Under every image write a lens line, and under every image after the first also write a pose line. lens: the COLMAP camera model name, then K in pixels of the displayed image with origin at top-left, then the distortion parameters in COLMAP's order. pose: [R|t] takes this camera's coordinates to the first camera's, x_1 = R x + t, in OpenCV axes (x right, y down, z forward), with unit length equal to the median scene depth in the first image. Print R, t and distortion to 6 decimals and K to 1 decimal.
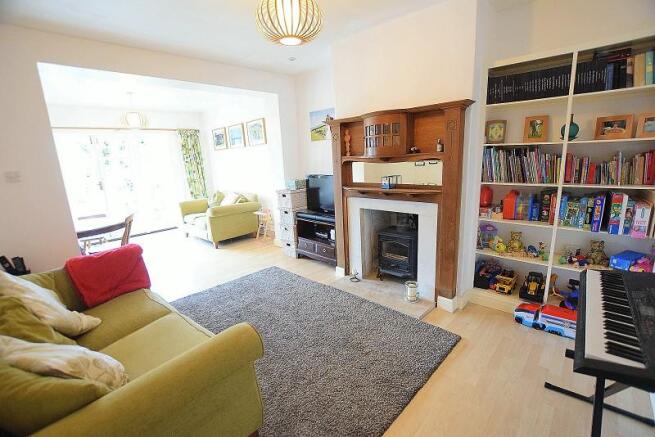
lens RADIAL K [[290.3, 0, 326.2], [0, 290.3, 223.2], [0, 0, 1]] dist [-0.015489, 0.000078]
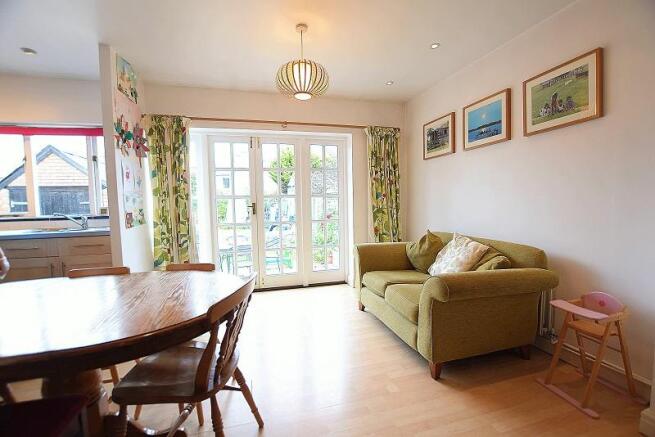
lens RADIAL K [[294.6, 0, 327.5], [0, 294.6, 218.5], [0, 0, 1]] dist [0.001072, 0.000317]
pose [[0.861027, 0.062380, -0.504719, -0.267956], [-0.135559, 0.984693, -0.109557, -0.053217], [0.490159, 0.162751, 0.856304, 0.464543]]
